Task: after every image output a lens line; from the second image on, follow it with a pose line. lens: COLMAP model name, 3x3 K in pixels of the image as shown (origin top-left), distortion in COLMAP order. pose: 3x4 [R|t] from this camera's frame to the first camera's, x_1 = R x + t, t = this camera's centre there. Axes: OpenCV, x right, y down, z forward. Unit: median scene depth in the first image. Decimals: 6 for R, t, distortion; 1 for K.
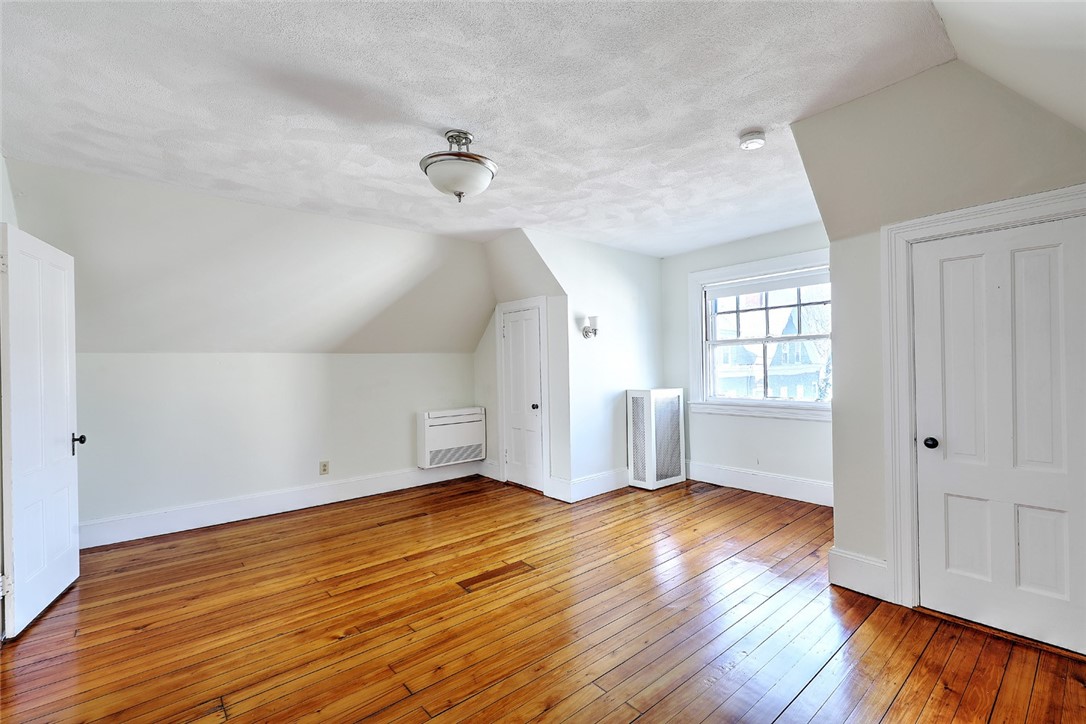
lens RADIAL K [[488.7, 0, 543.0], [0, 488.7, 362.0], [0, 0, 1]] dist [-0.001537, -0.000507]
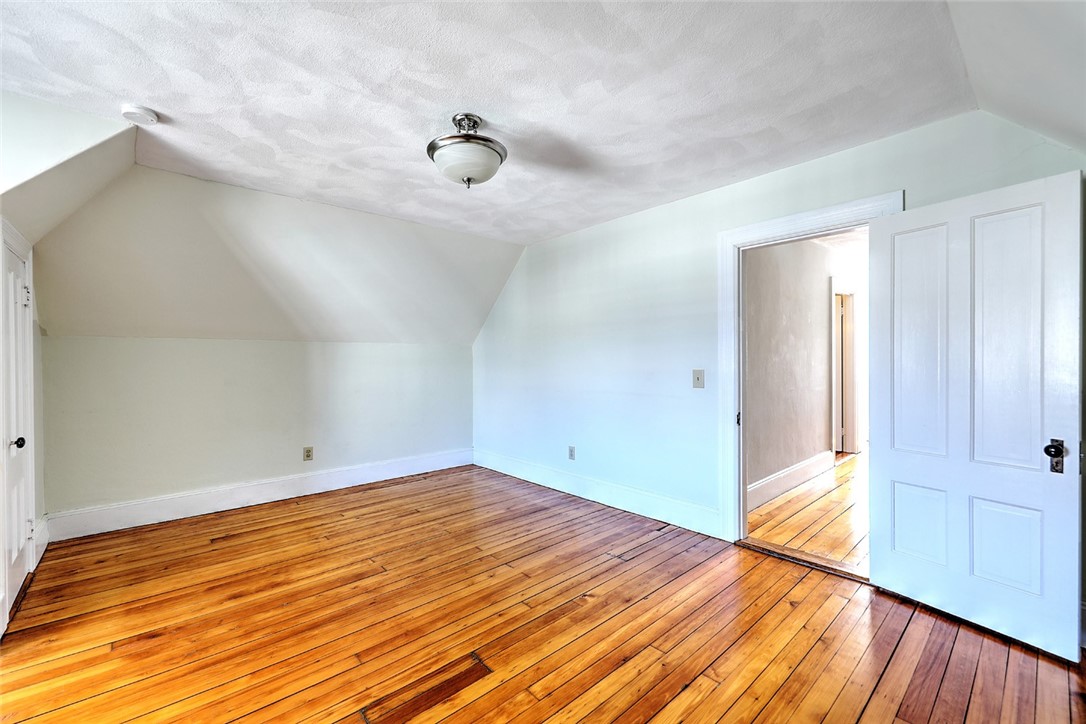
lens RADIAL K [[443.7, 0, 543.0], [0, 443.7, 362.0], [0, 0, 1]] dist [0.002416, -0.000016]
pose [[-0.999019, 0.028166, -0.034179, -0.269994], [0.027994, 0.999593, 0.005479, 0.016910], [0.034319, 0.004516, -0.999401, 1.837650]]
